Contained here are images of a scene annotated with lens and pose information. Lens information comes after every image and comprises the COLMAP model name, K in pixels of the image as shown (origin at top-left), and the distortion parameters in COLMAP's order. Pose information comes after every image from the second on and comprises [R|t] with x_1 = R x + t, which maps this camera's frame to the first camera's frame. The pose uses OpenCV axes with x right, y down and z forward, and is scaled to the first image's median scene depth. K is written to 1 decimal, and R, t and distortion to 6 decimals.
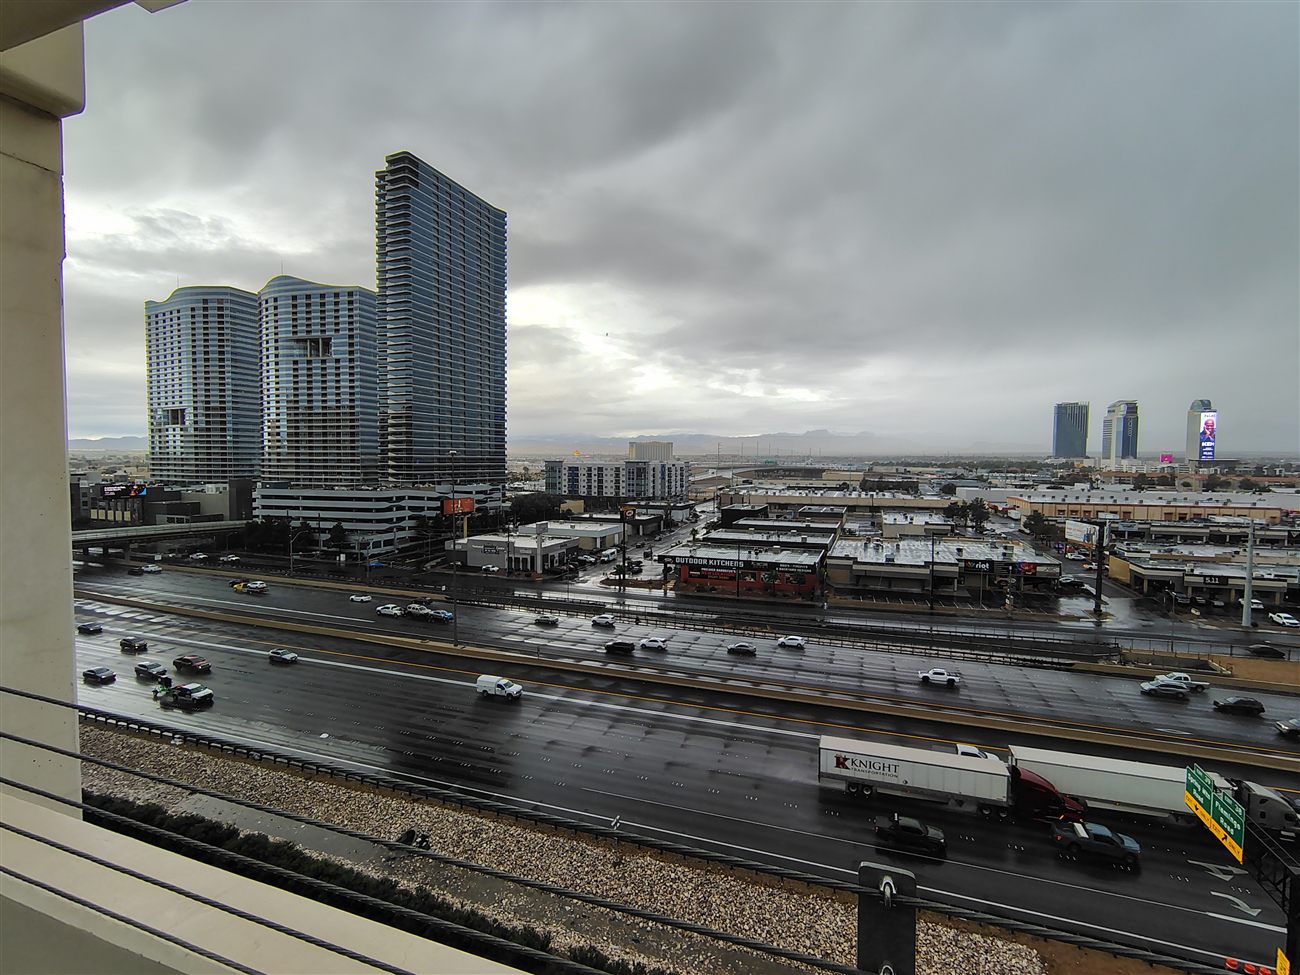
lens RADIAL K [[600.9, 0, 636.8], [0, 600.9, 488.4], [0, 0, 1]] dist [-0.004995, -0.000733]
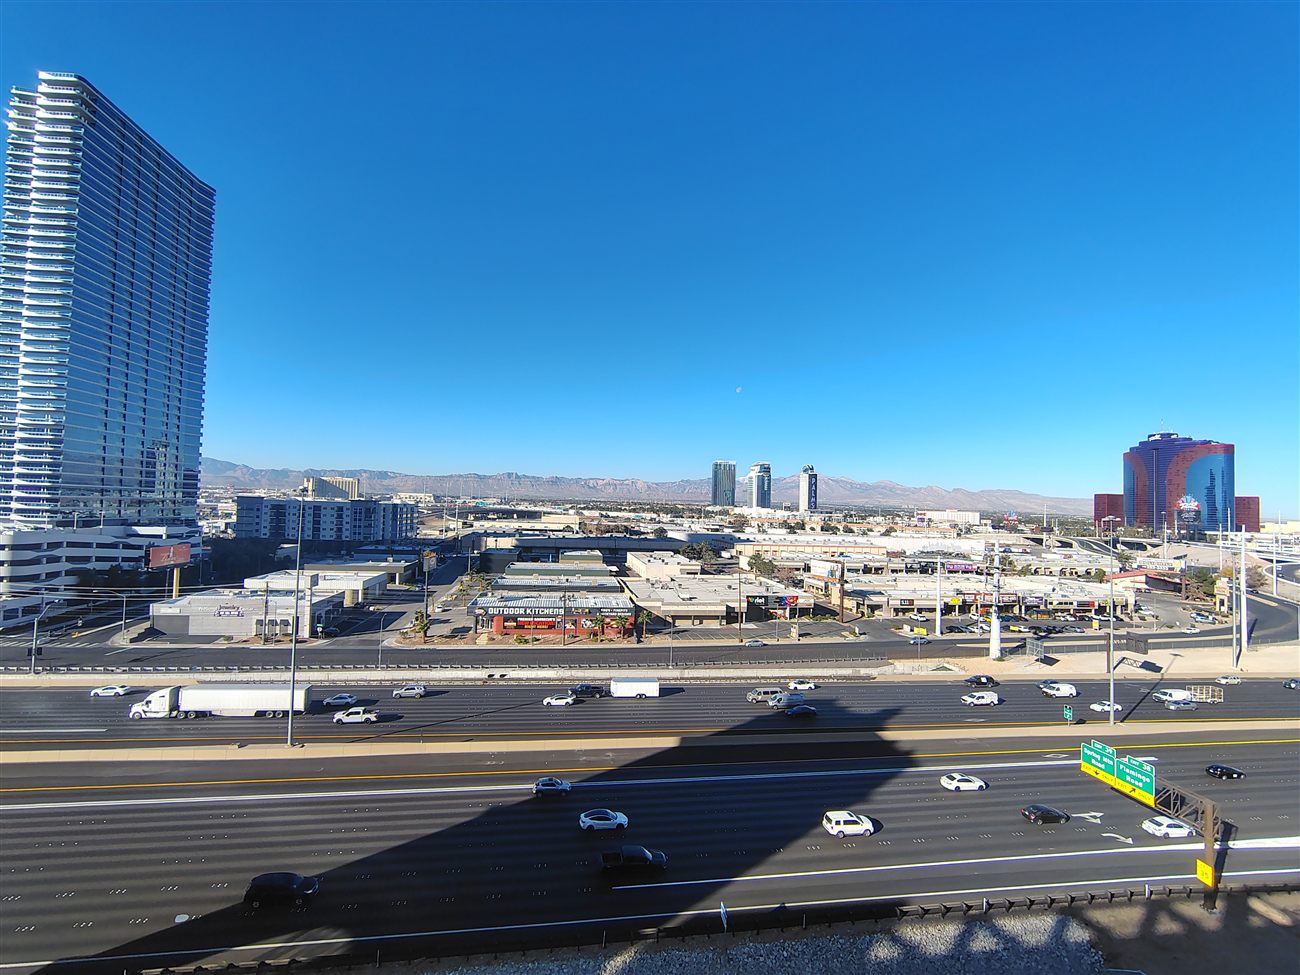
lens RADIAL K [[600.9, 0, 649.6], [0, 600.9, 490.7], [0, 0, 1]] dist [-0.004995, -0.000733]
pose [[0.875652, 0.035757, 0.481618, -0.119639], [-0.003844, 0.997740, -0.067086, -0.002767], [-0.482928, 0.056893, 0.873810, 0.047989]]
